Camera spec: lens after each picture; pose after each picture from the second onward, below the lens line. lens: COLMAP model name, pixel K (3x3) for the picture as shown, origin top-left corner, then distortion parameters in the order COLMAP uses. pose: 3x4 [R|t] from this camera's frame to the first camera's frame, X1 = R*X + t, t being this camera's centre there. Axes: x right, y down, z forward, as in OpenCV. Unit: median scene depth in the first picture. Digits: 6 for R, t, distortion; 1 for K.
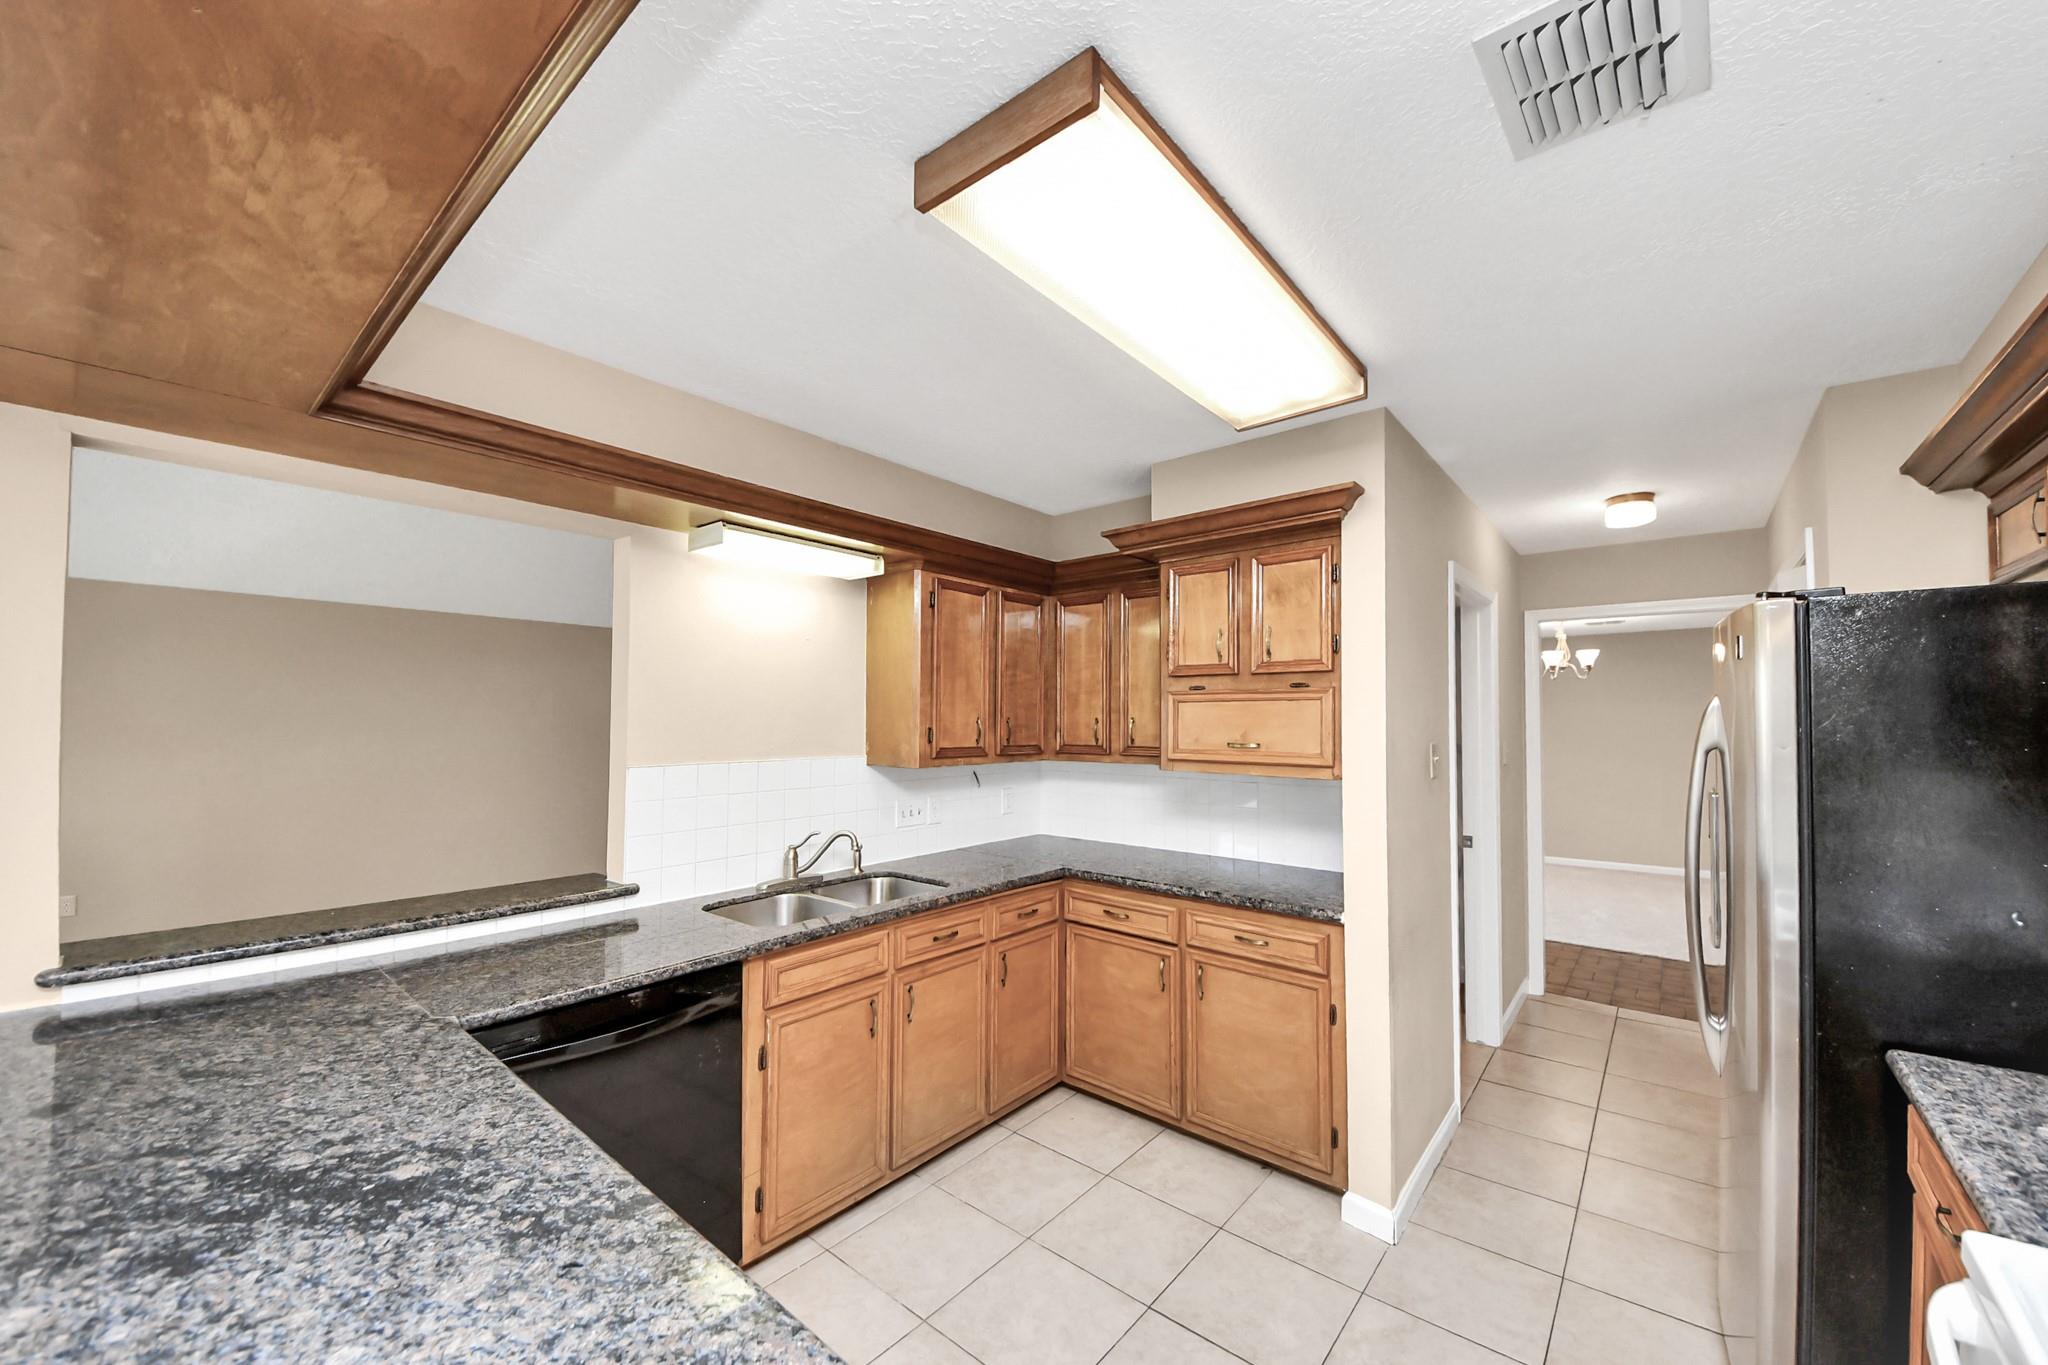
lens RADIAL K [[749.0, 0, 1024.4], [0, 749.0, 704.3], [0, 0, 1]] dist [-0.001690, -0.001040]
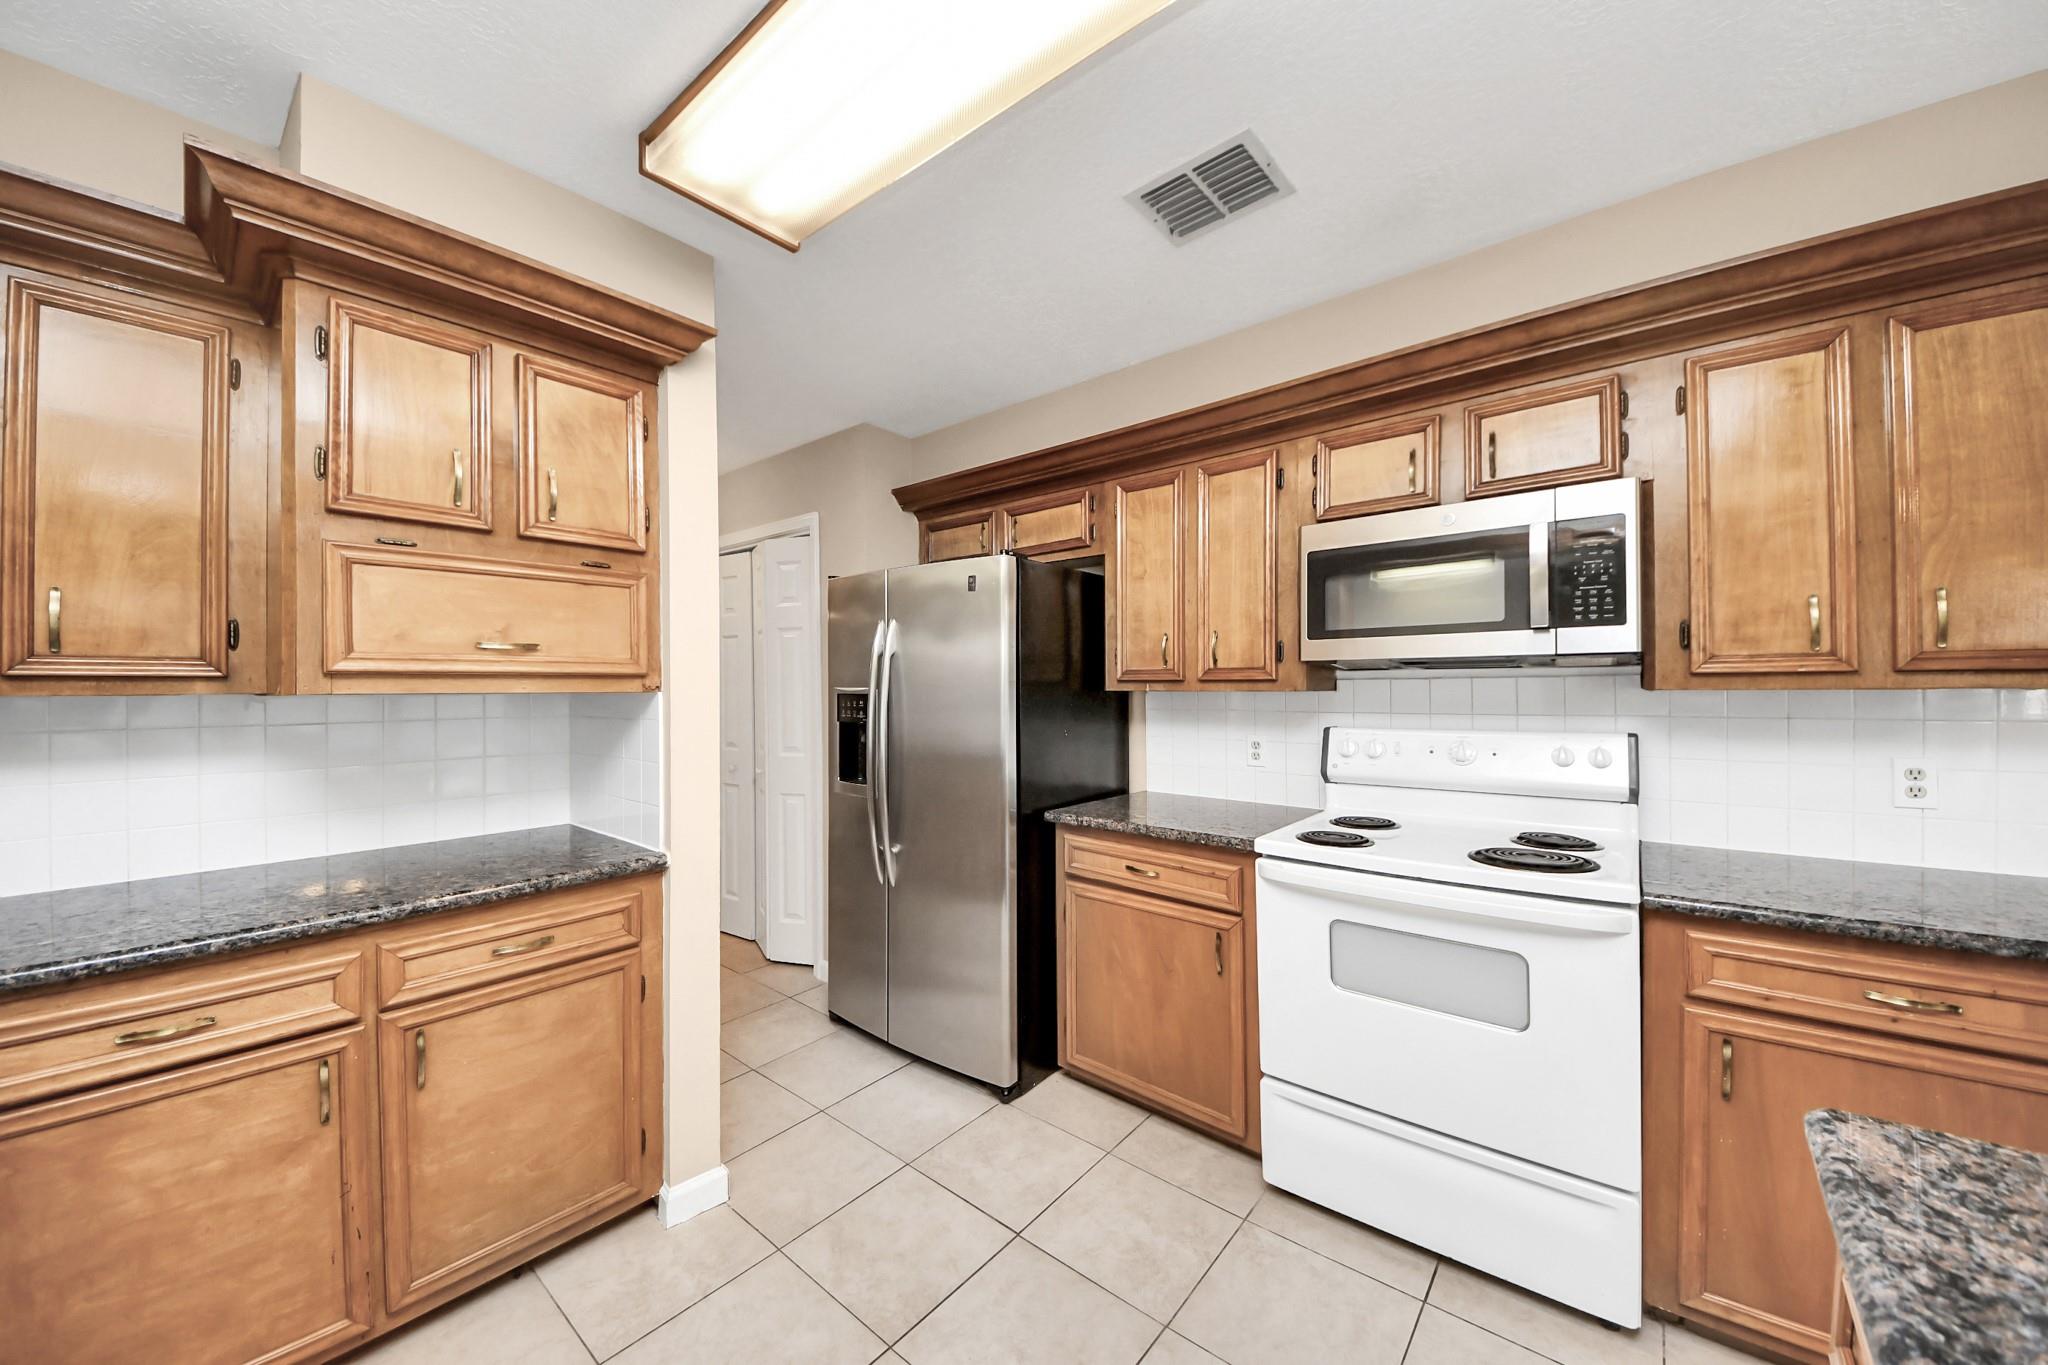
lens RADIAL K [[749.0, 0, 1014.7], [0, 749.0, 695.4], [0, 0, 1]] dist [-0.001690, -0.001040]
pose [[-0.005008, -0.018339, 0.999819, -0.332857], [-0.021797, 0.999596, 0.018225, 0.071881], [-0.999750, -0.021702, -0.005405, 0.550887]]
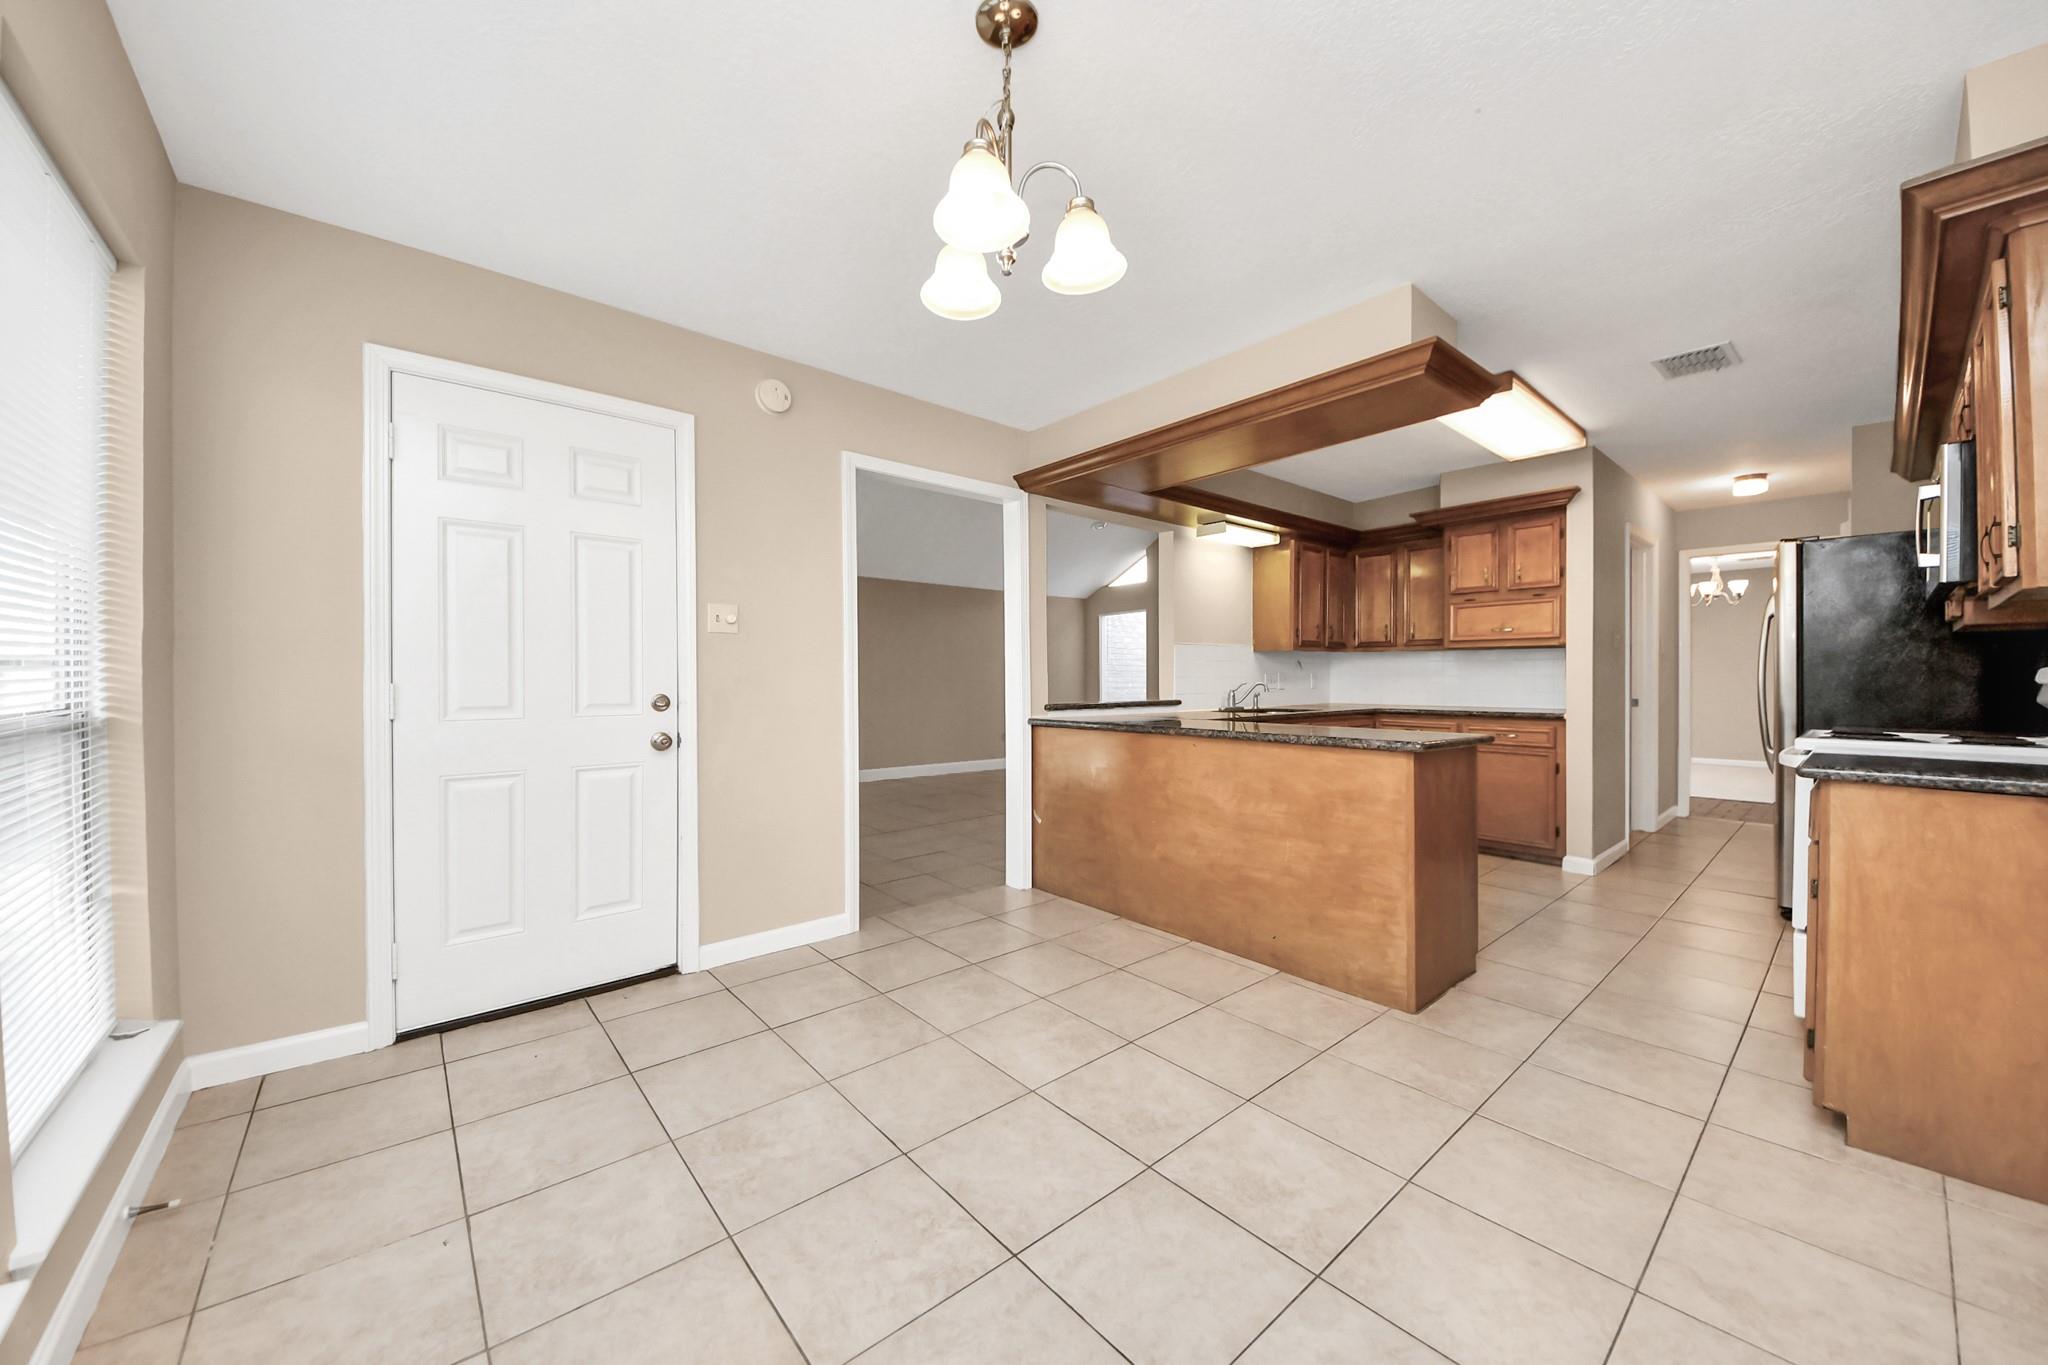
lens RADIAL K [[749.0, 0, 1014.4], [0, 749.0, 690.6], [0, 0, 1]] dist [-0.001690, -0.001040]
pose [[0.989560, -0.008561, -0.143870, -0.601006], [0.013660, 0.999312, 0.034490, 0.119114], [0.143476, -0.036095, 0.988995, -0.946953]]
